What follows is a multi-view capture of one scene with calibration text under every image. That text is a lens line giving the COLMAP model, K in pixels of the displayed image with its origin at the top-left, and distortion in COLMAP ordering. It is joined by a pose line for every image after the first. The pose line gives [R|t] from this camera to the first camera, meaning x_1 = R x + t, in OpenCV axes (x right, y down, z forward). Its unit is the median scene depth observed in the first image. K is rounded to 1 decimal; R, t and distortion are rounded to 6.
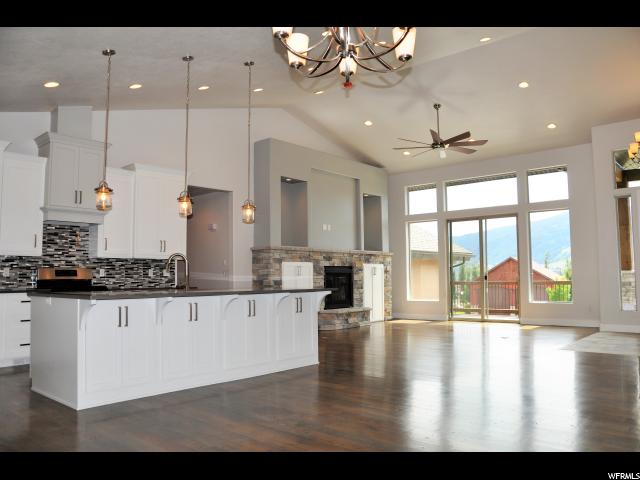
lens RADIAL K [[499.3, 0, 320.0], [0, 499.3, 240.0], [0, 0, 1]] dist [-0.154457, 0.112617]
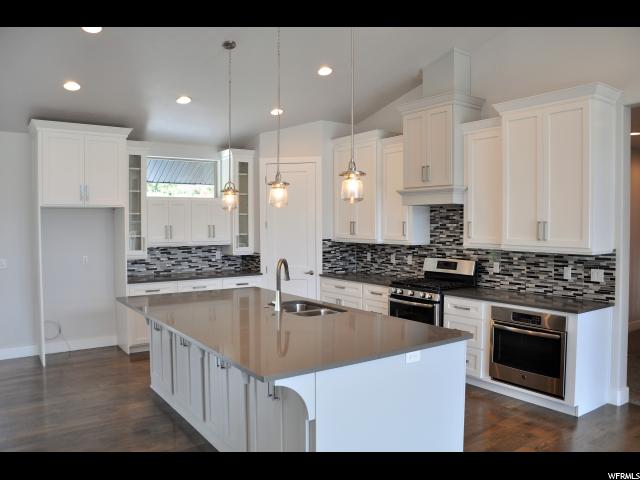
lens RADIAL K [[499.3, 0, 320.0], [0, 499.3, 240.0], [0, 0, 1]] dist [-0.154457, 0.112617]
pose [[-0.226259, 0.038578, -0.973303, 0.240832], [0.065796, 0.997539, 0.024244, -0.006078], [0.971842, -0.058554, -0.228241, 0.693251]]
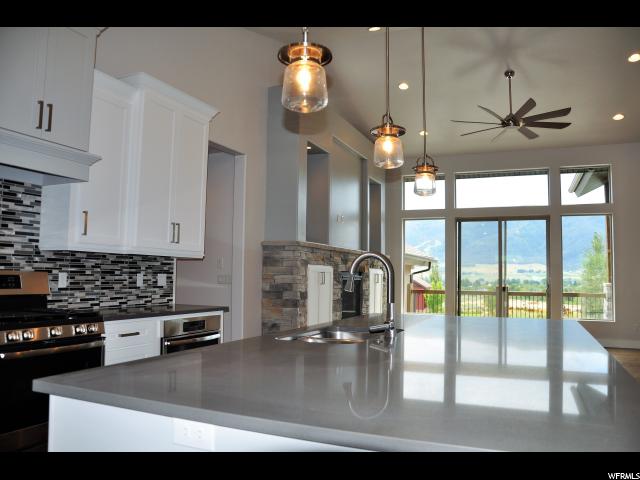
lens RADIAL K [[499.3, 0, 320.0], [0, 499.3, 240.0], [0, 0, 1]] dist [-0.154457, 0.112617]
pose [[0.950998, 0.046605, 0.305665, -0.264972], [-0.047597, 0.998858, -0.004211, 0.011729], [-0.305512, -0.010544, 0.952130, 0.337502]]
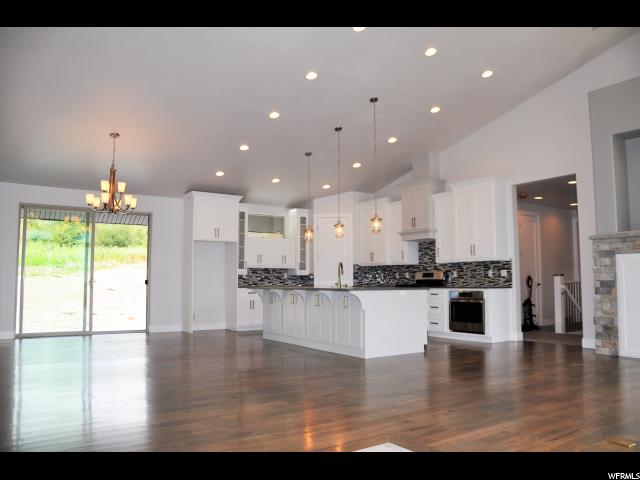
lens RADIAL K [[499.3, 0, 320.0], [0, 499.3, 240.0], [0, 0, 1]] dist [-0.154457, 0.112617]
pose [[-0.245394, -0.076746, -0.966381, 0.679242], [0.064665, 0.993345, -0.095308, 0.059590], [0.967264, -0.085879, -0.238798, 0.738830]]
